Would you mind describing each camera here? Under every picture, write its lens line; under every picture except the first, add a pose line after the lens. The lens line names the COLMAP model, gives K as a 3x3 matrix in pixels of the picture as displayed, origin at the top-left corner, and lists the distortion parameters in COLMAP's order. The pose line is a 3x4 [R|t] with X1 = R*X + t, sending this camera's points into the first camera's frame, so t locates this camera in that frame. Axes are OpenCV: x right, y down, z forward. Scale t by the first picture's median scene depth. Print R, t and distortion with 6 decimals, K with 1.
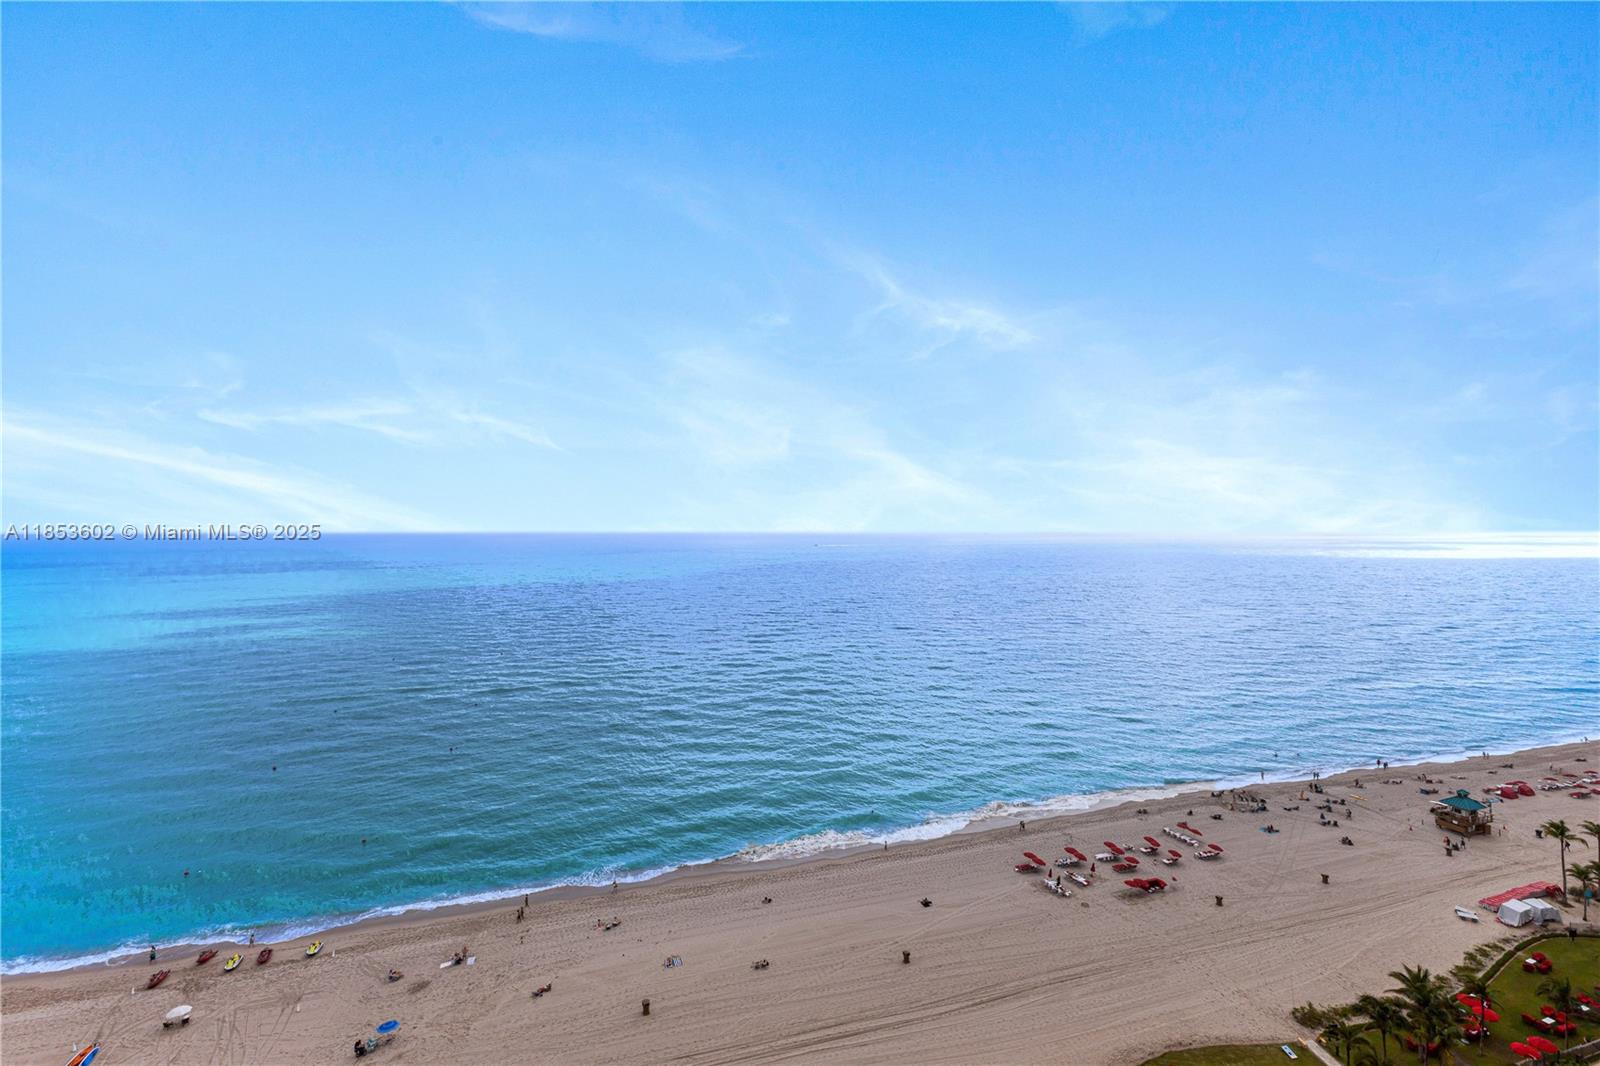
lens RADIAL K [[691.6, 0, 800.0], [0, 691.6, 533.0], [0, 0, 1]] dist [0.000703, 0.000062]
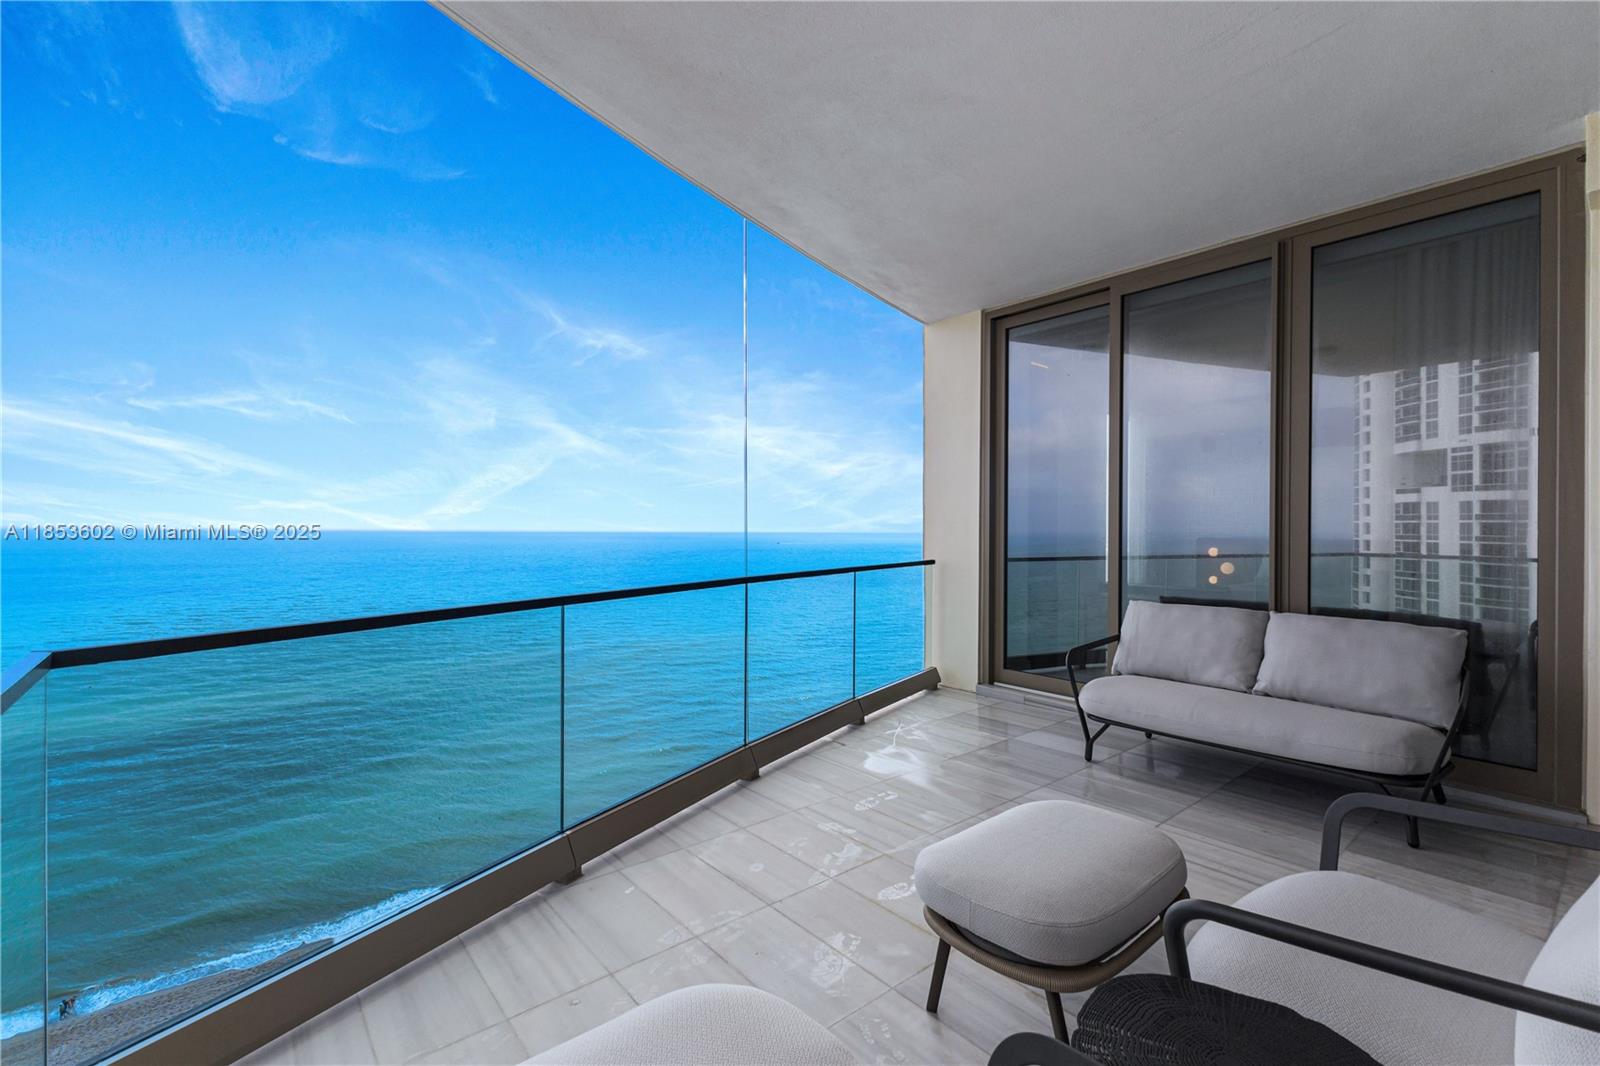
lens RADIAL K [[691.6, 0, 800.0], [0, 691.6, 533.0], [0, 0, 1]] dist [0.000703, 0.000062]
pose [[0.999996, -0.002621, -0.001073, 0.691808], [0.002622, 0.999996, 0.000855, 0.136621], [0.001071, -0.000857, 0.999999, -0.603304]]
